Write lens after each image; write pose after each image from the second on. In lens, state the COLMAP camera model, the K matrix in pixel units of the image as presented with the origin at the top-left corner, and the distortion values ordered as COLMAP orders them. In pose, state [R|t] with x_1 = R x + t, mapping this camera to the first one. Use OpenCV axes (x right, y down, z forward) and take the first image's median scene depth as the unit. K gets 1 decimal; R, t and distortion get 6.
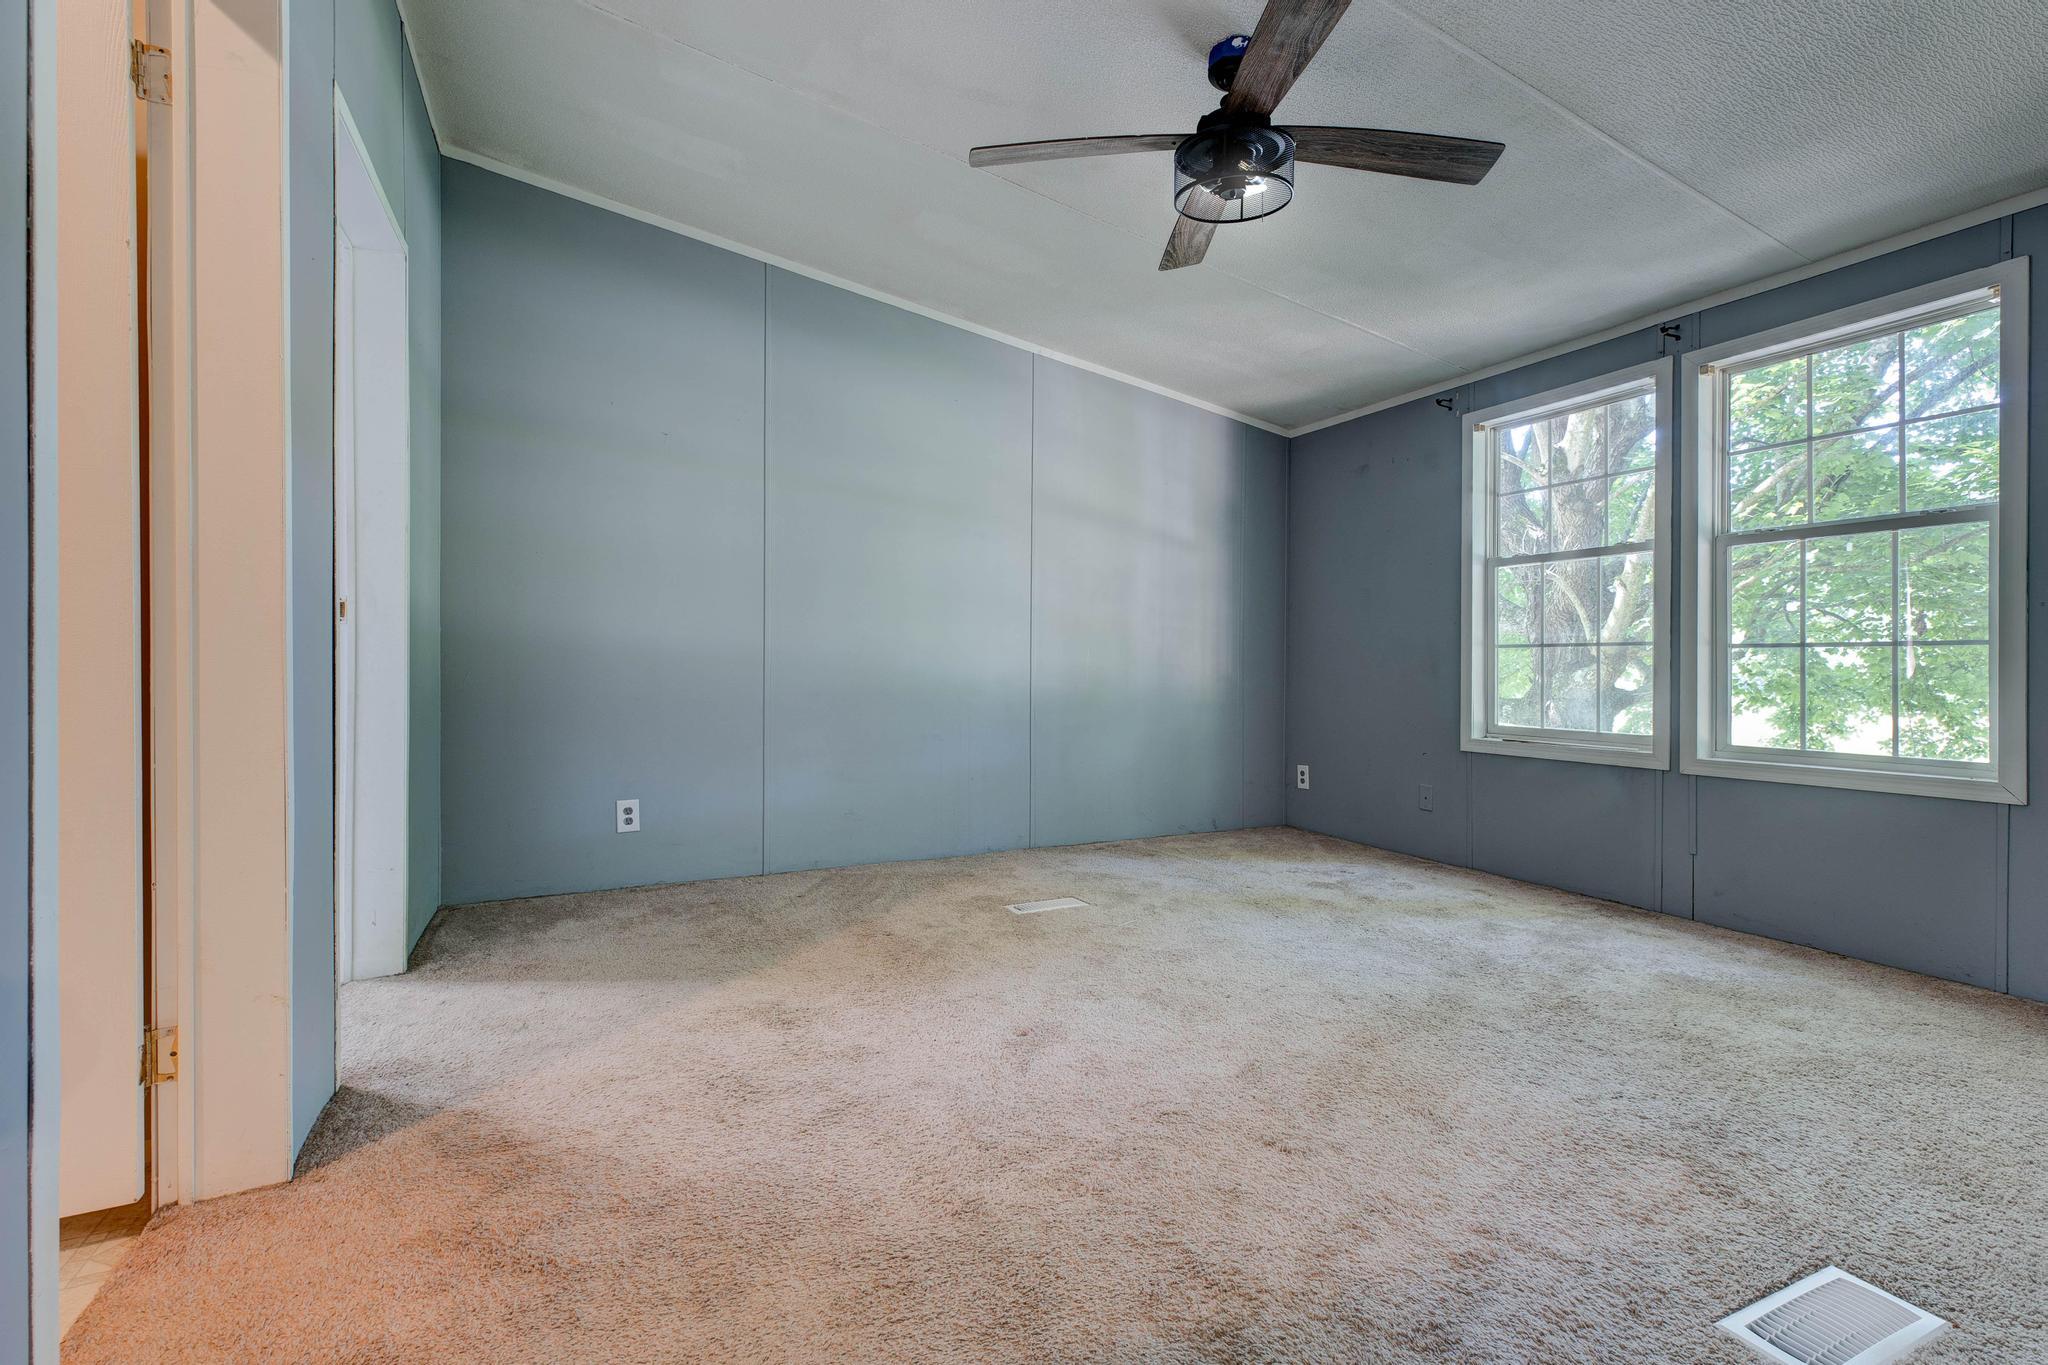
lens RADIAL K [[936.6, 0, 1025.1], [0, 936.6, 660.7], [0, 0, 1]] dist [-0.000151, 0.000128]
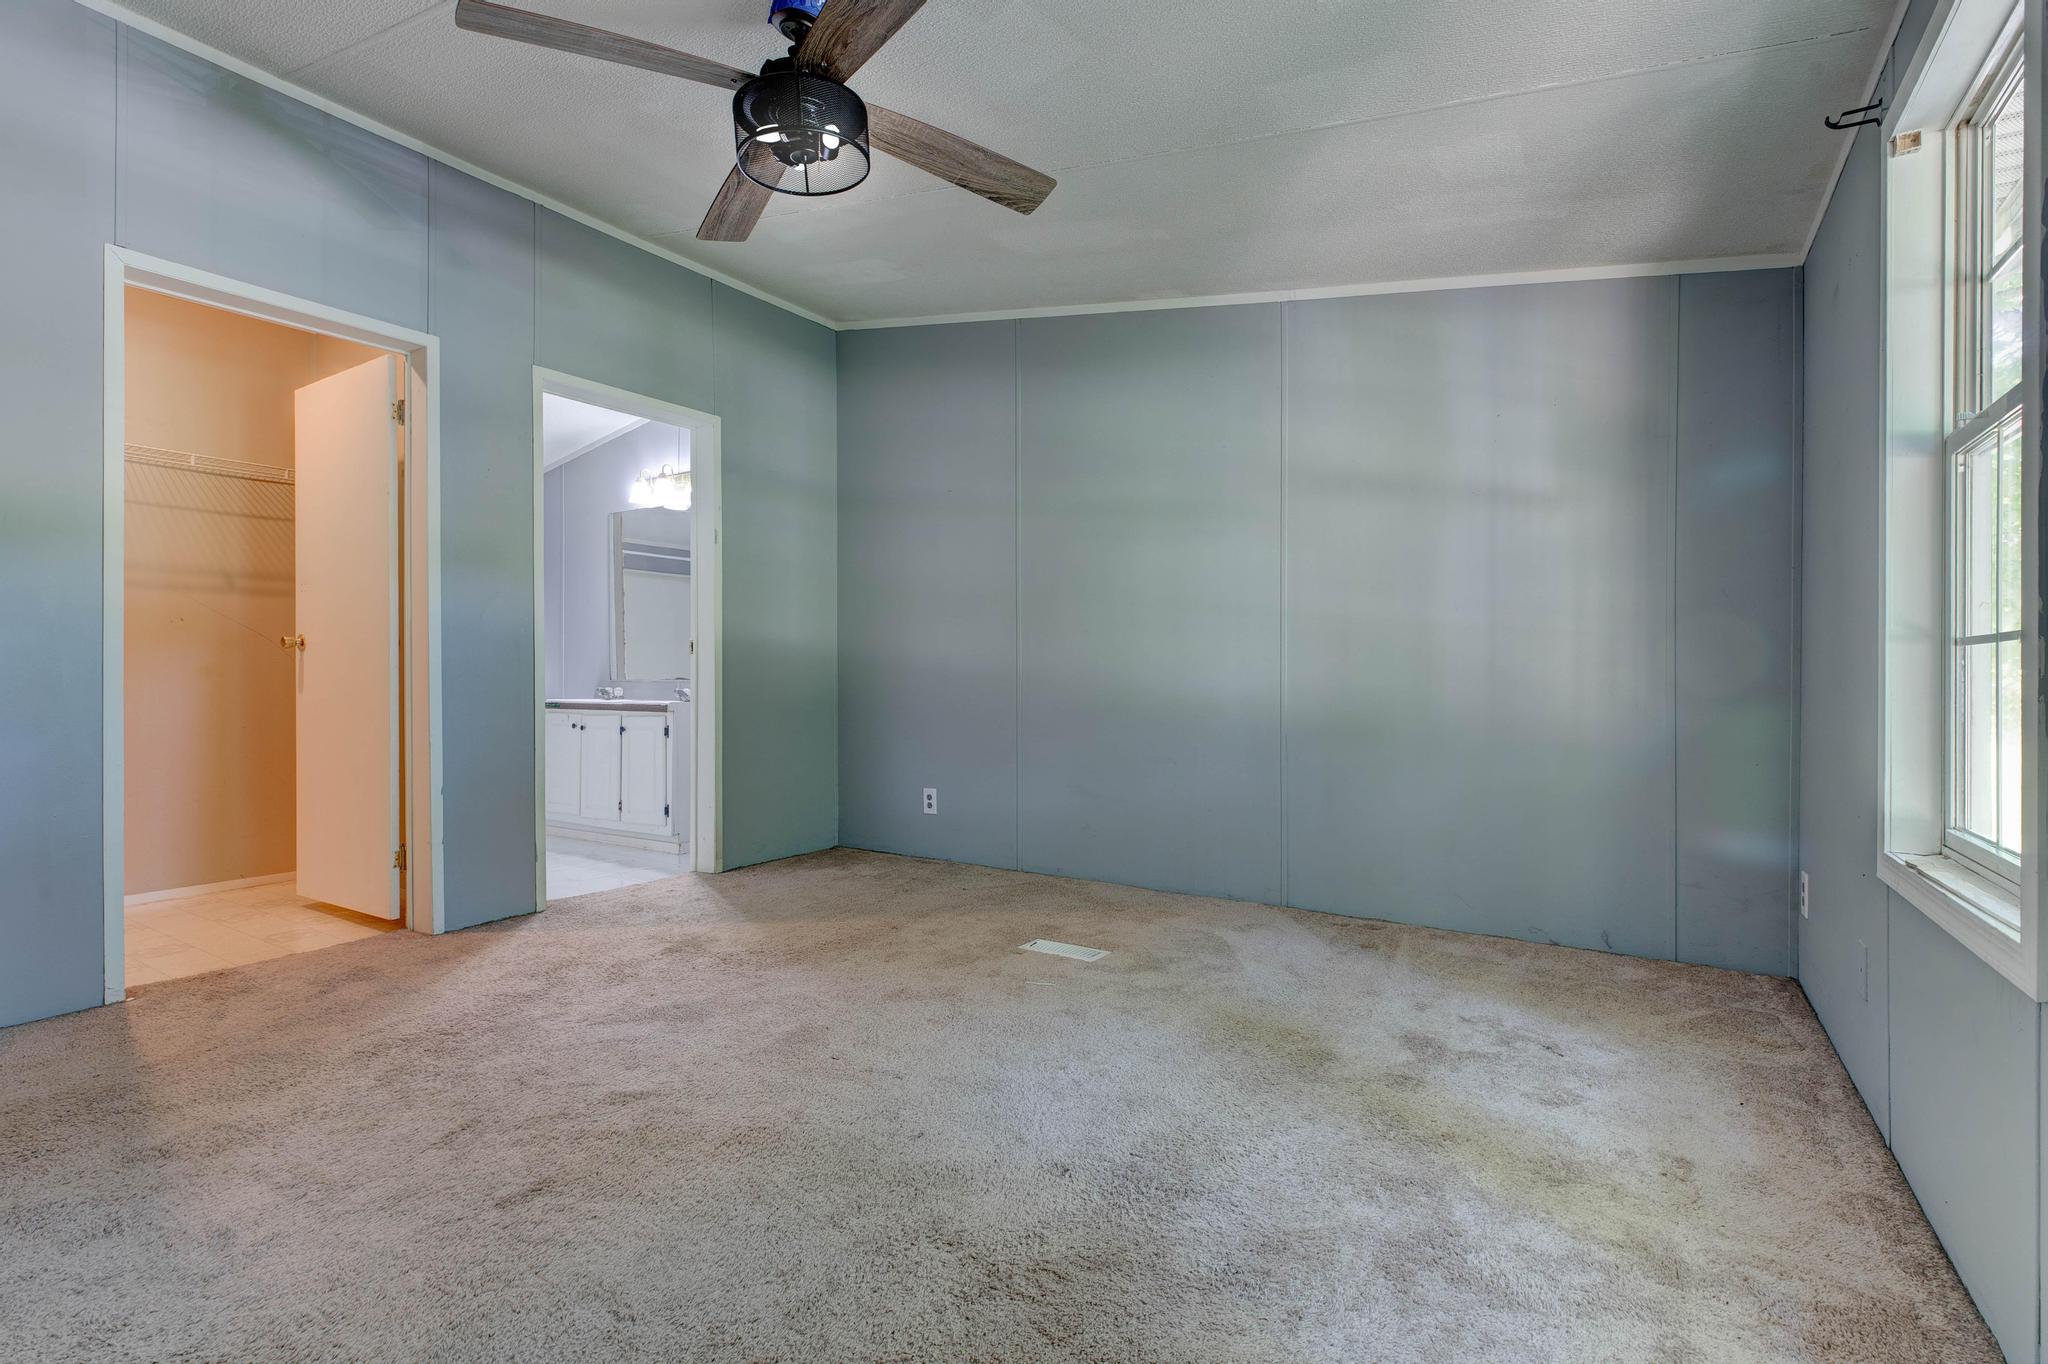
lens RADIAL K [[925.9, 0, 1024.0], [0, 925.9, 682.0], [0, 0, 1]] dist [0.000917, 0.000014]
pose [[0.520247, 0.005266, -0.853999, 0.697979], [0.001111, 0.999976, 0.006843, -0.002144], [0.854015, -0.004509, 0.520229, 0.462134]]
